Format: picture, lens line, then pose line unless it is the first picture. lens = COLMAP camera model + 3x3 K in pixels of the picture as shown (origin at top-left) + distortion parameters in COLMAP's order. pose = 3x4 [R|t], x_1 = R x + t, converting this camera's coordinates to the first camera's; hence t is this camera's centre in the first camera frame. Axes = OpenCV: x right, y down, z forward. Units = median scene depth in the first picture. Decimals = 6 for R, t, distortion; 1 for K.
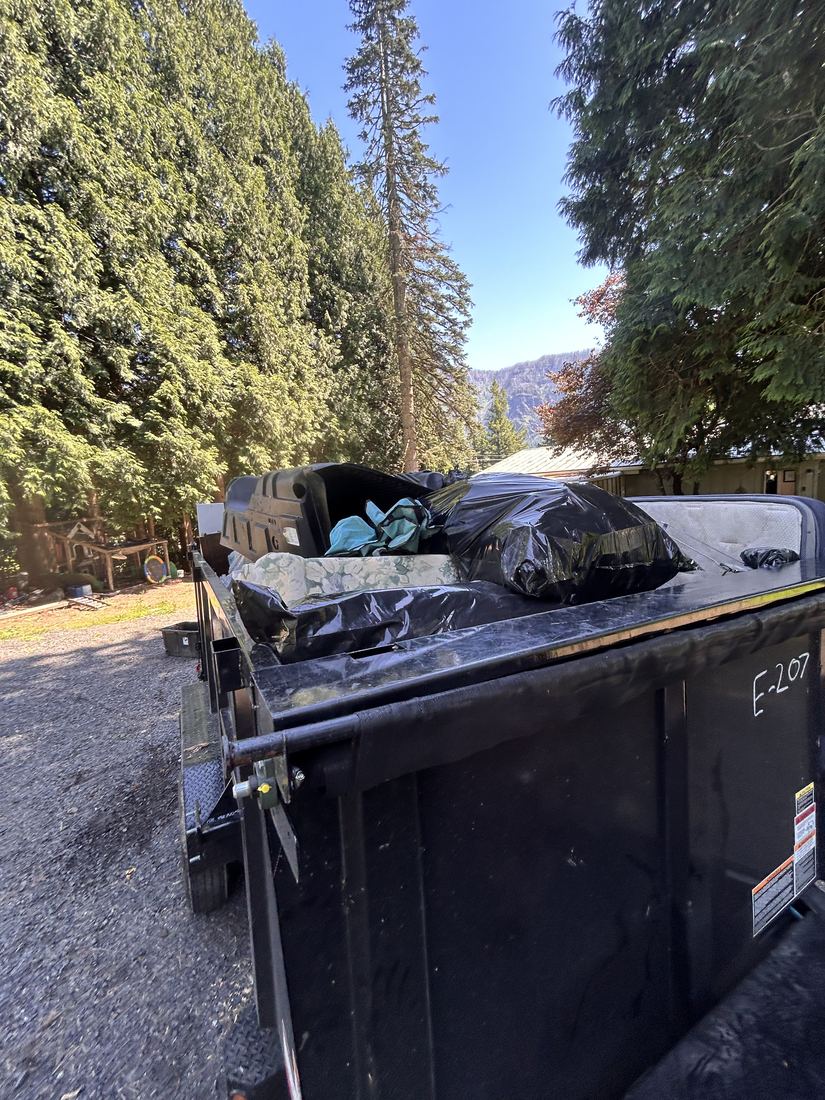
lens RADIAL K [[424.6, 0, 412.5], [0, 424.6, 550.0], [0, 0, 1]] dist [0.009789, -0.000030]
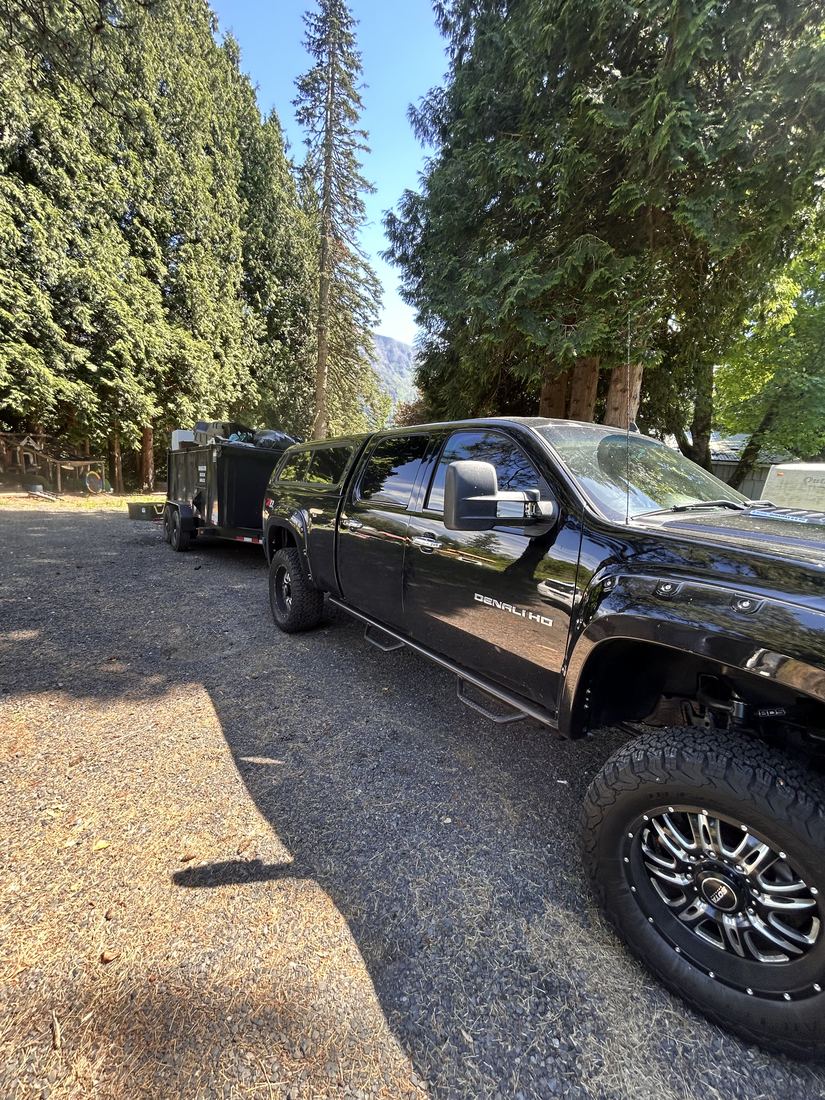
lens RADIAL K [[444.5, 0, 412.5], [0, 444.5, 550.0], [0, 0, 1]] dist [0.000862, 0.000341]
pose [[0.978444, 0.108131, 0.175941, 0.097716], [-0.115214, 0.992872, 0.030524, 0.077746], [-0.171386, -0.050136, 0.983927, -0.391031]]
